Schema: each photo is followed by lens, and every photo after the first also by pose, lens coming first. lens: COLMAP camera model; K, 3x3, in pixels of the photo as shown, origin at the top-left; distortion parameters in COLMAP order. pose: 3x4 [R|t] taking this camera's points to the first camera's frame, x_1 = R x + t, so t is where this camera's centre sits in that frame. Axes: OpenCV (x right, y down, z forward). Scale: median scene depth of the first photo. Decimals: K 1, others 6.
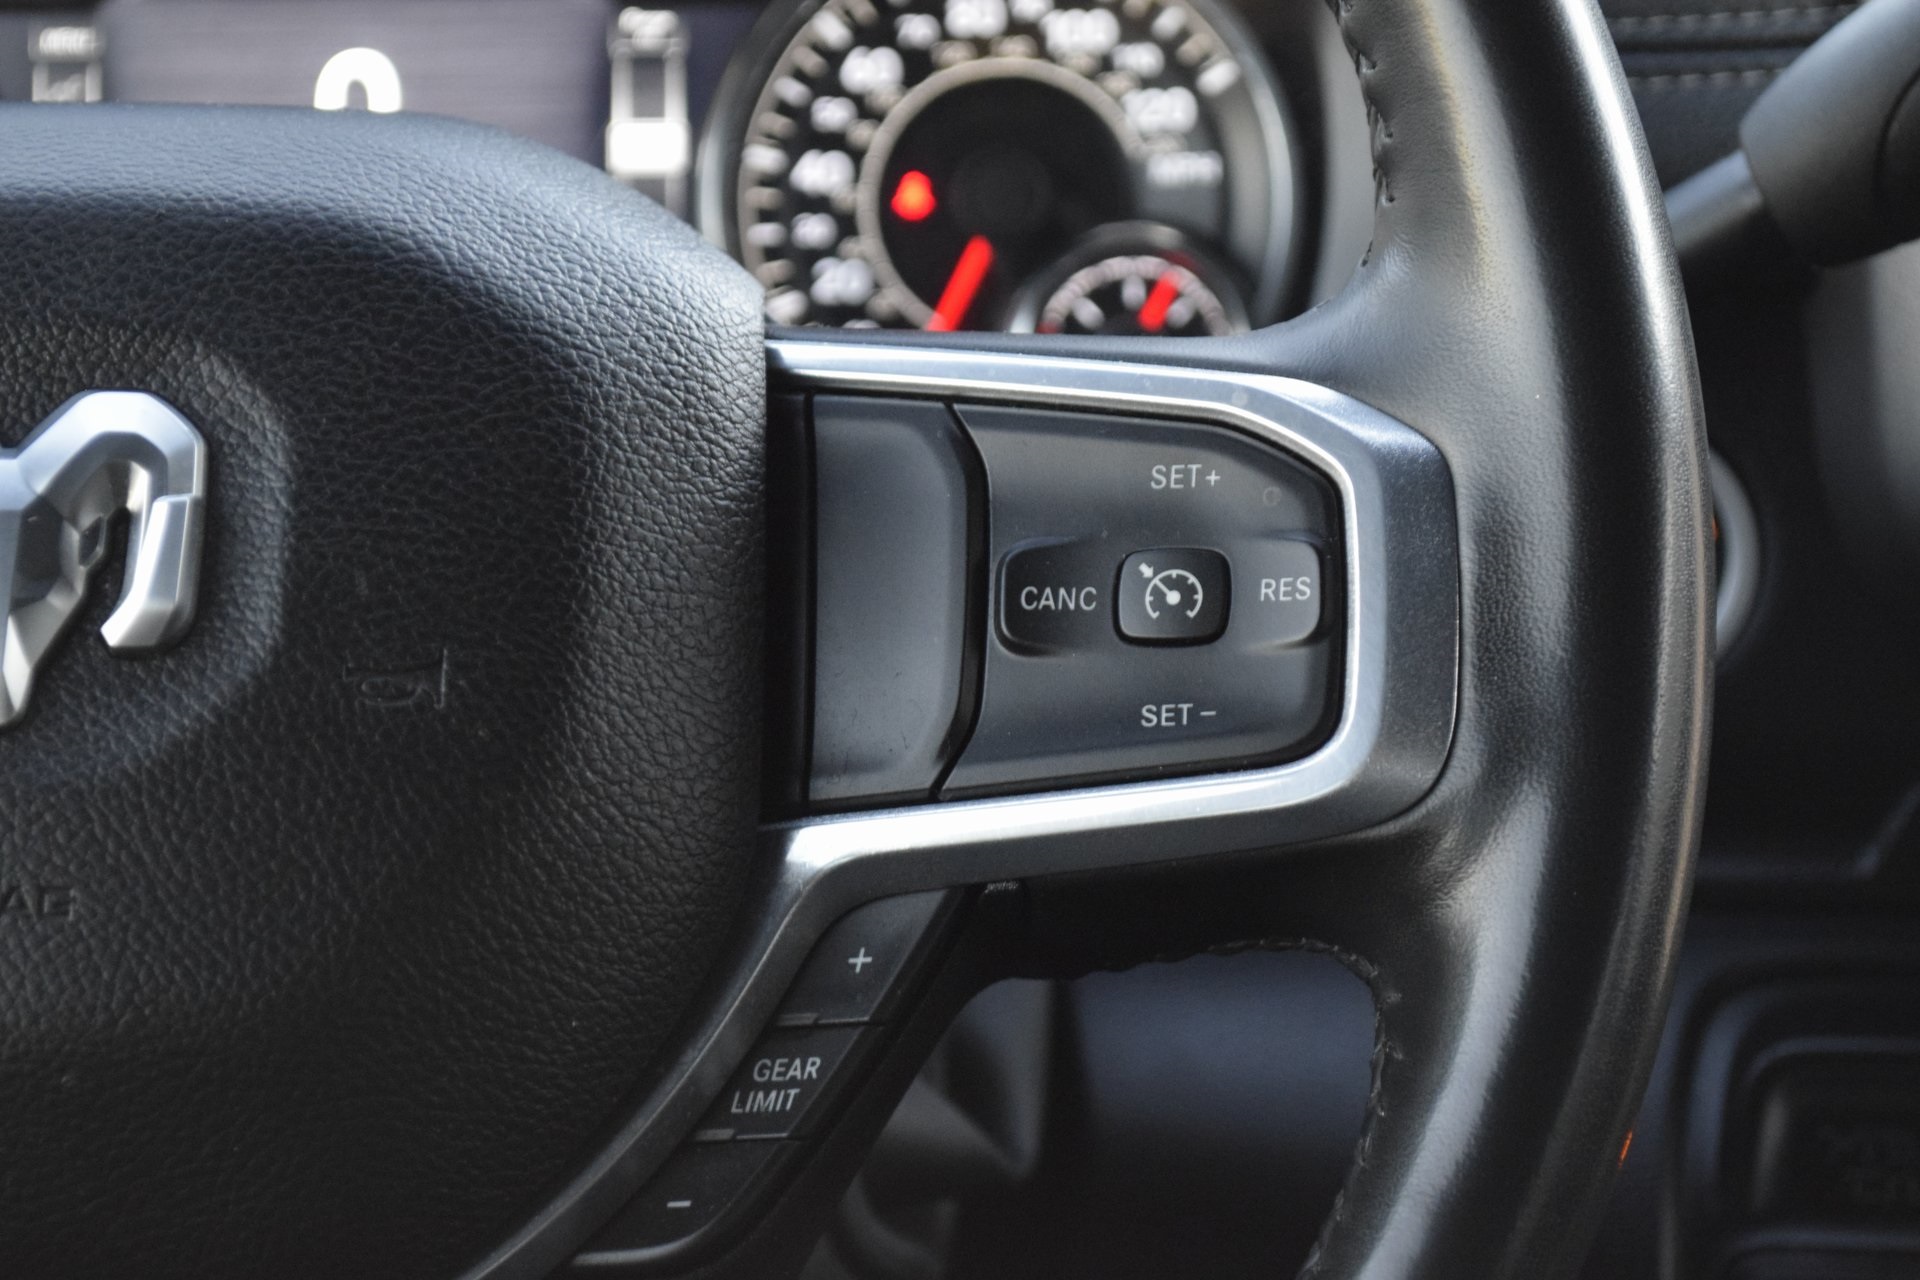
lens RADIAL K [[4462.0, 0, 960.0], [0, 4462.0, 640.0], [0, 0, 1]] dist [-0.020490, -0.510477]
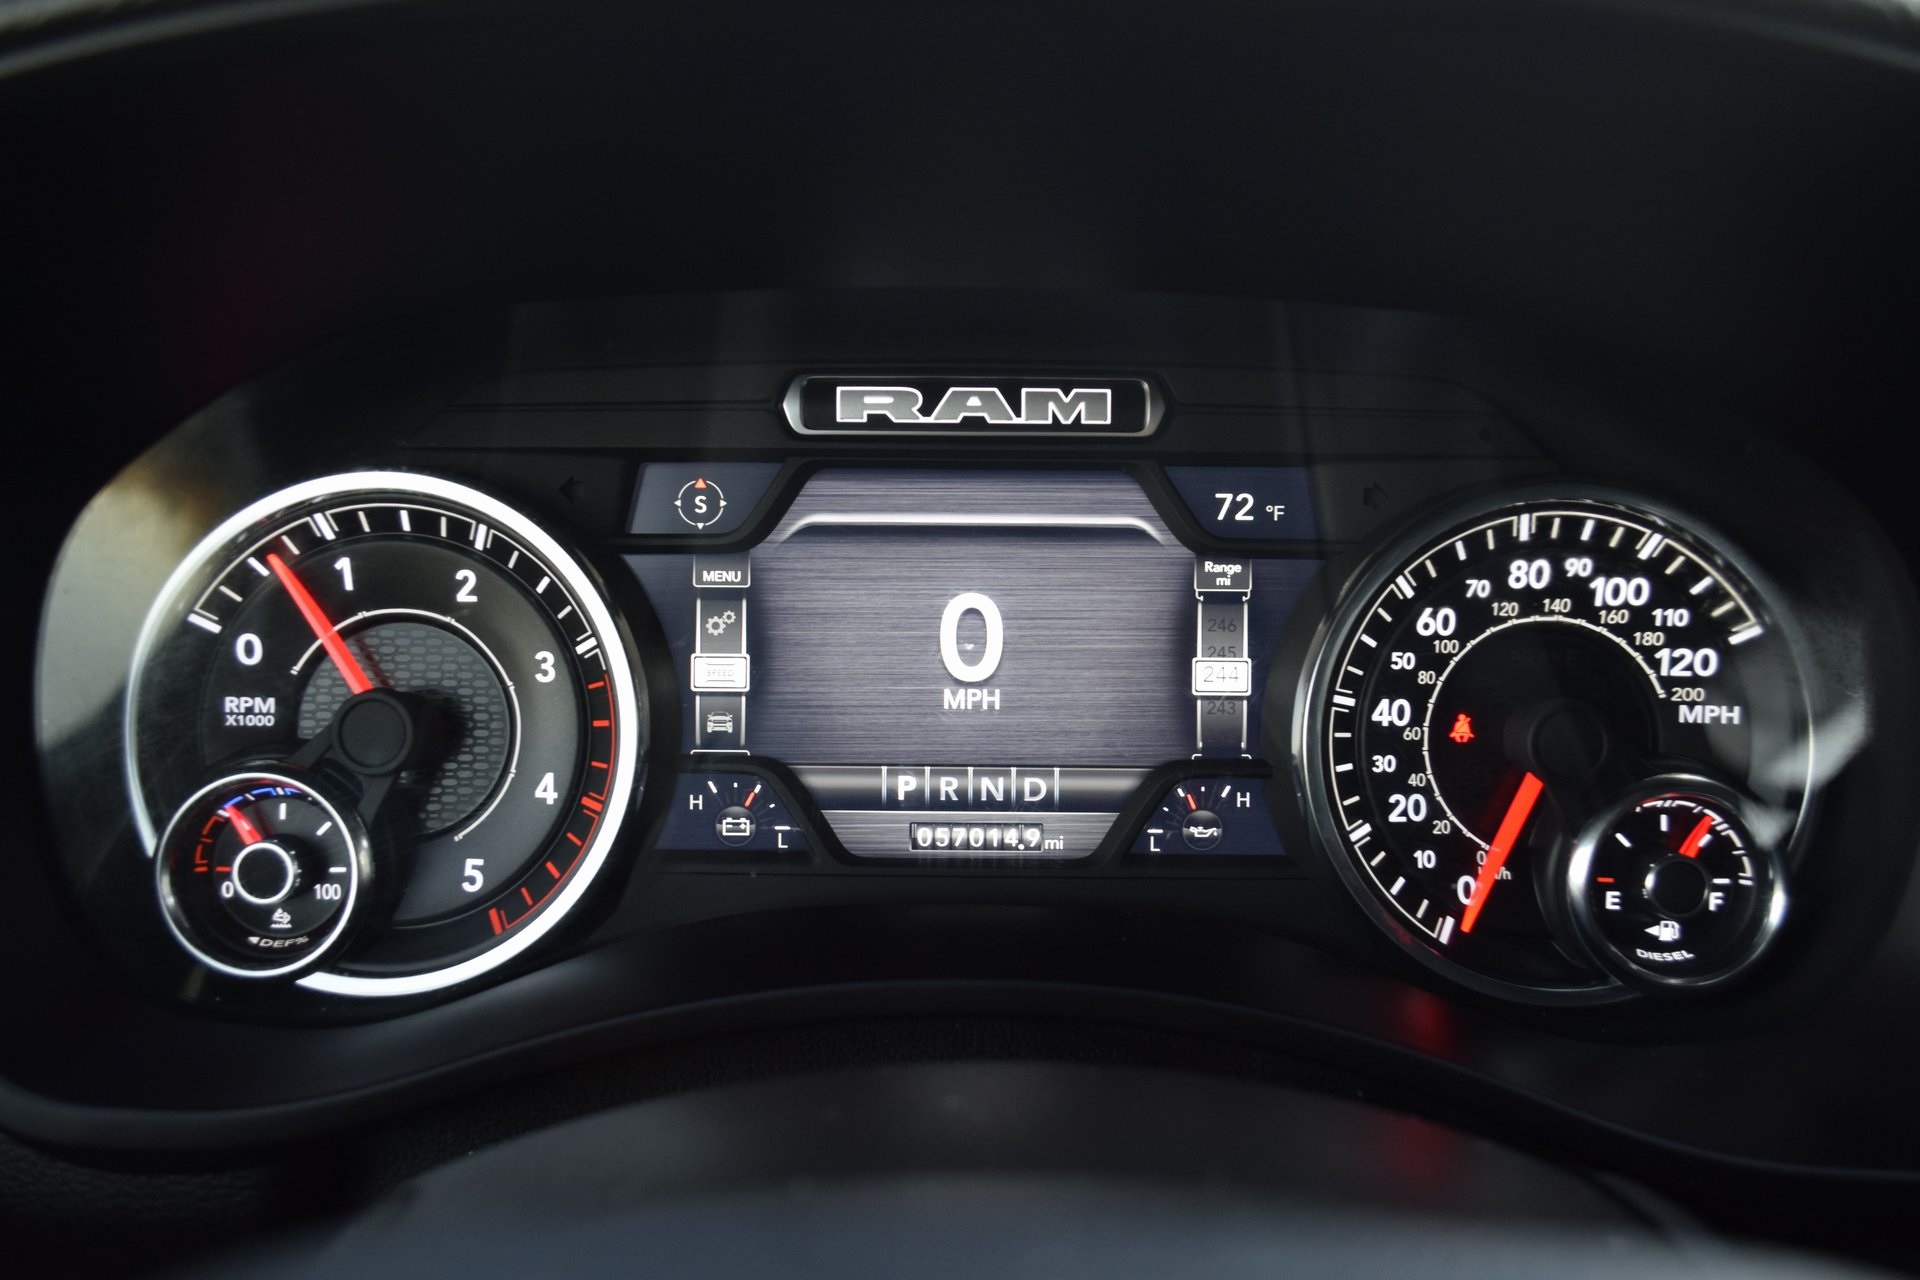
lens RADIAL K [[1484.2, 0, 960.0], [0, 1484.2, 640.0], [0, 0, 1]] dist [-0.051018, -0.000269]
pose [[0.999759, 0.015465, -0.015570, -0.161167], [-0.015122, 0.999647, 0.021857, -0.154736], [0.015903, -0.021616, 0.999640, 0.742396]]
